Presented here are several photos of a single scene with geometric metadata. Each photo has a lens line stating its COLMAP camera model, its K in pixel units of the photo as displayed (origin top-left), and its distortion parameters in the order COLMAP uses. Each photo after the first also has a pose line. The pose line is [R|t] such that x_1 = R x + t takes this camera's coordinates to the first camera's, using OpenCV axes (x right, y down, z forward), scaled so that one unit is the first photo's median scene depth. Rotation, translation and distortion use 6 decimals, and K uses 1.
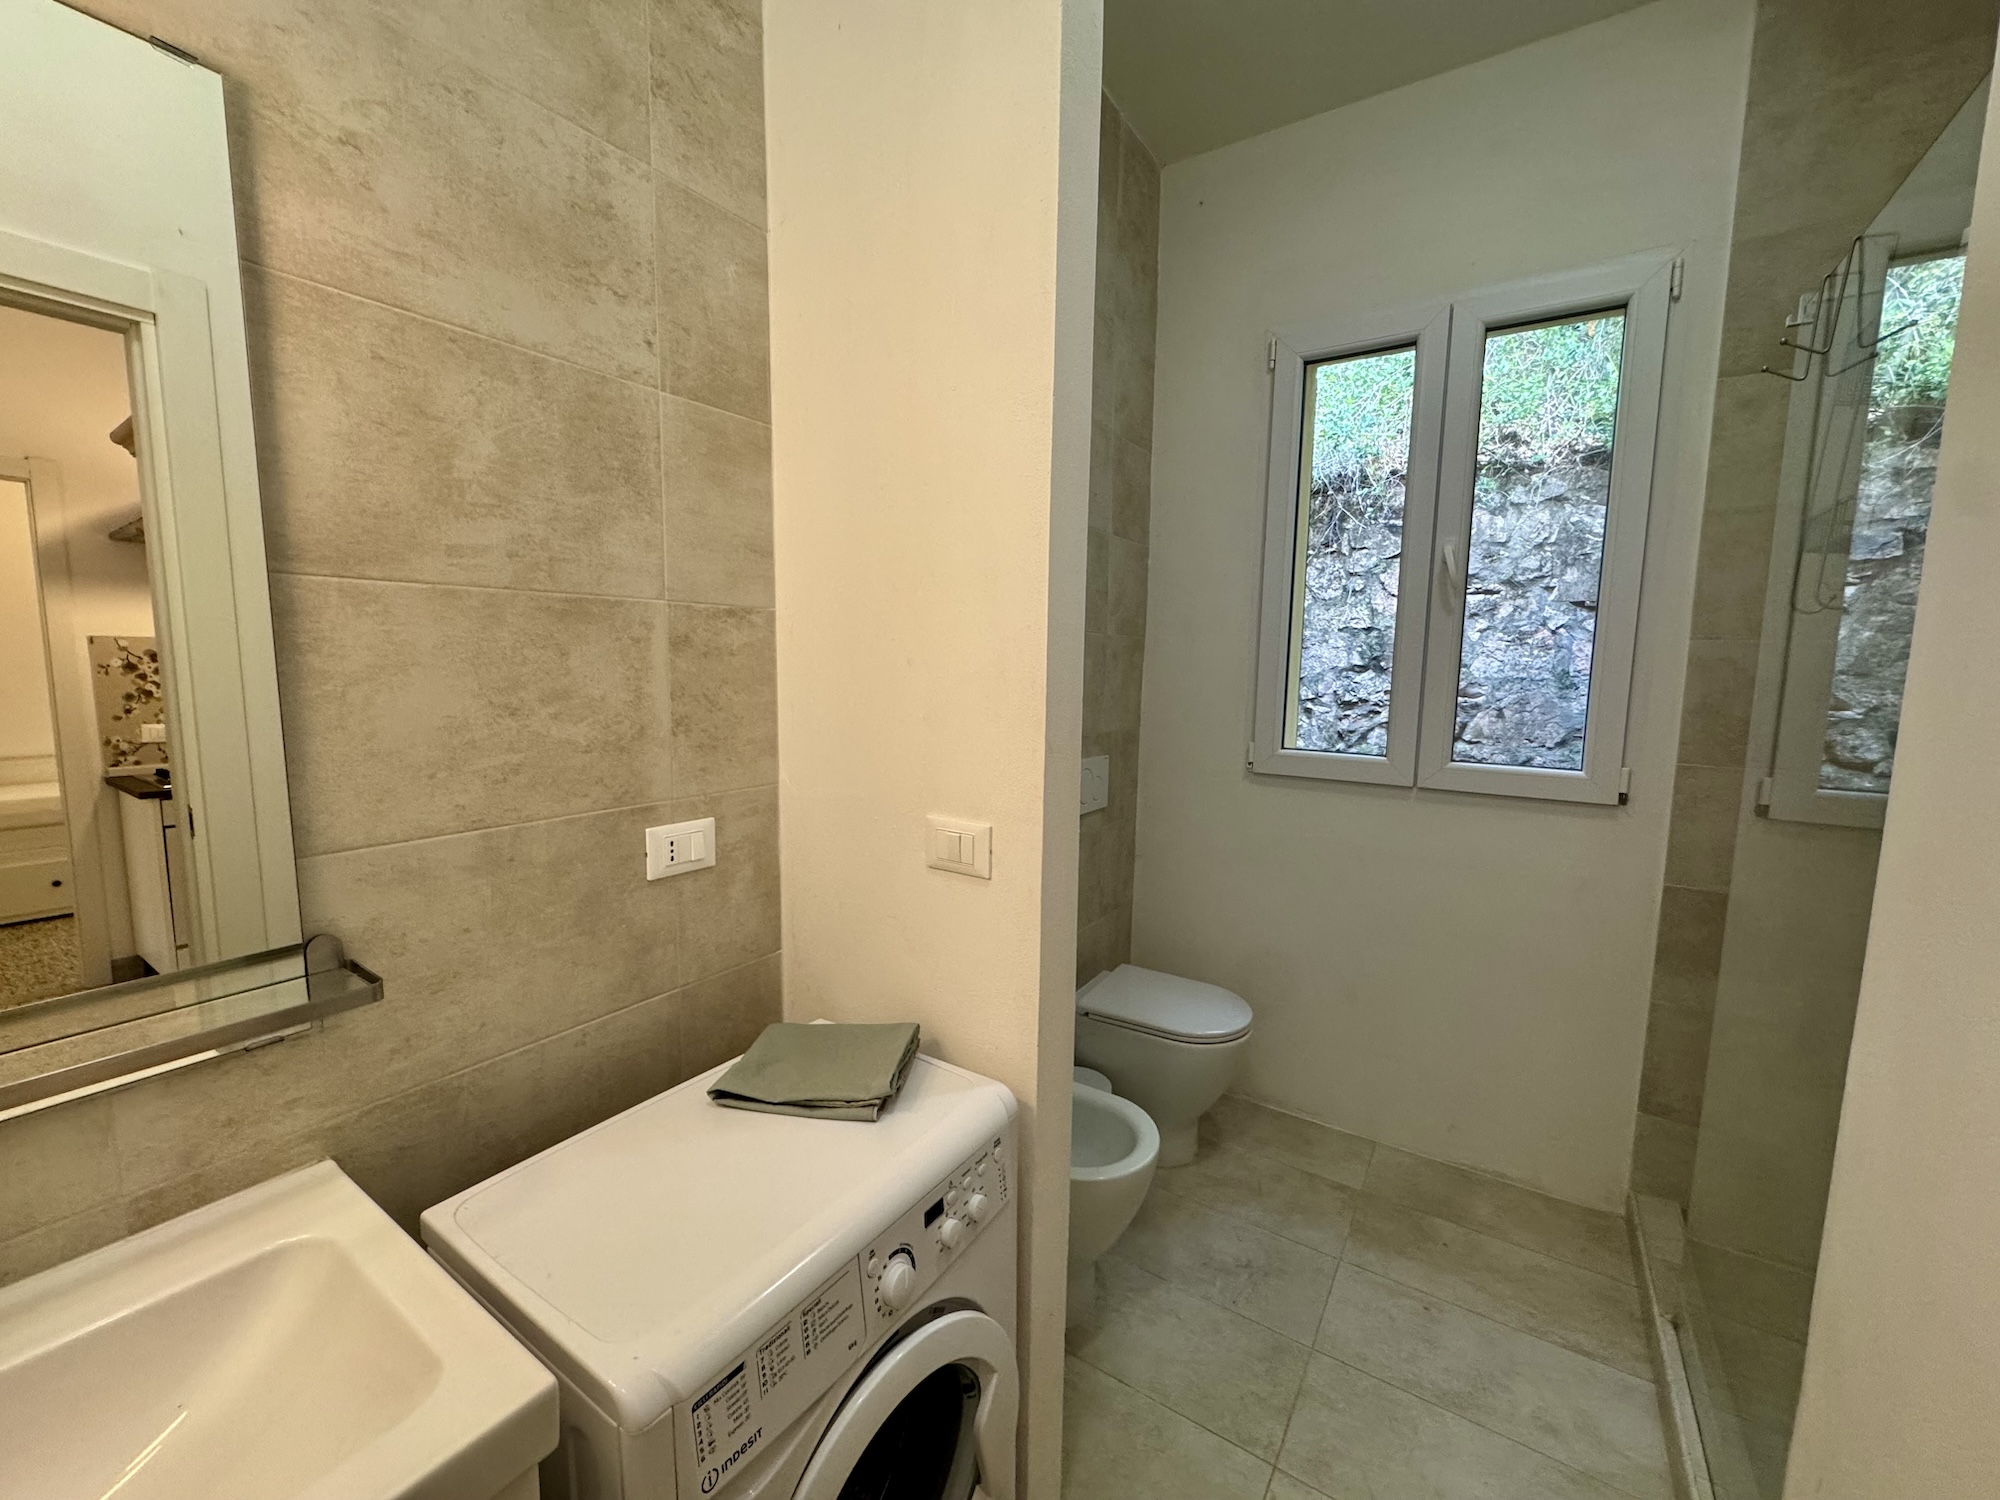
lens RADIAL K [[801.1, 0, 1000.0], [0, 801.1, 749.5], [0, 0, 1]] dist [-0.001956, -0.000201]
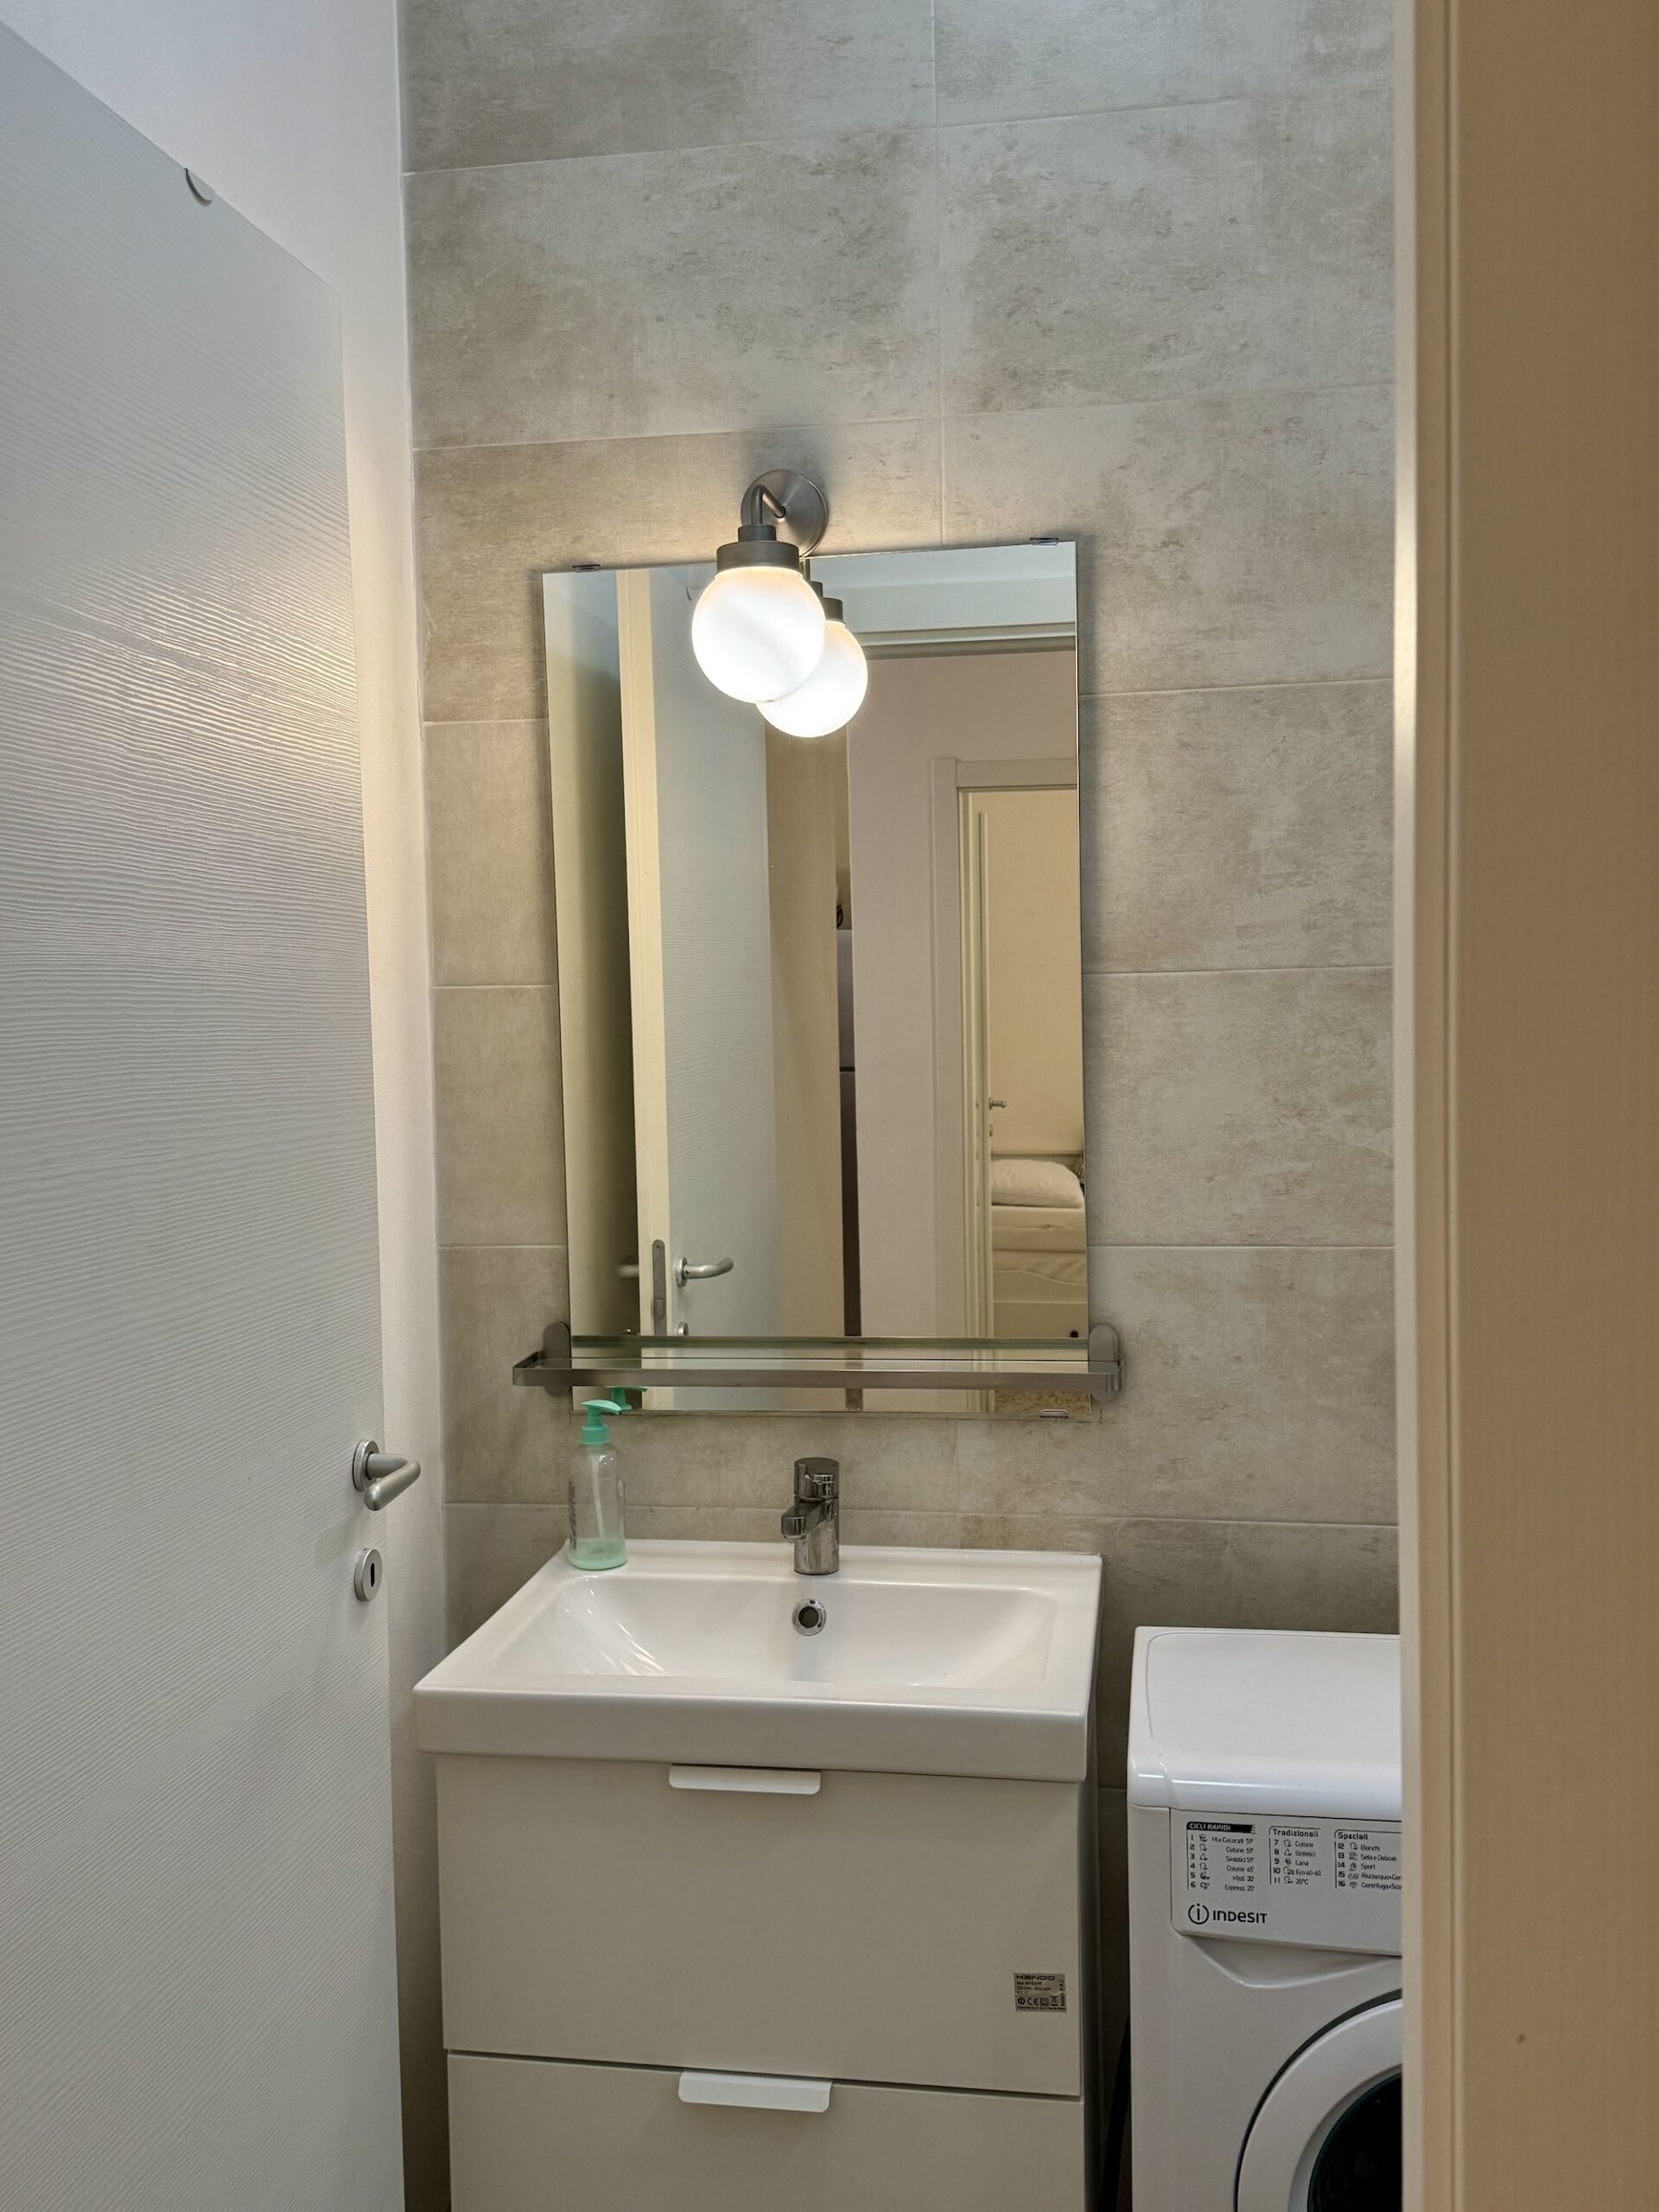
lens RADIAL K [[2050.1, 0, 826.0], [0, 2050.1, 1109.6], [0, 0, 1]] dist [0.140151, 0.000000]
pose [[0.409981, 0.031344, -0.911556, 1.278203], [-0.077362, 0.997003, -0.000512, -0.010407], [0.908807, 0.070730, 0.411177, -0.380819]]
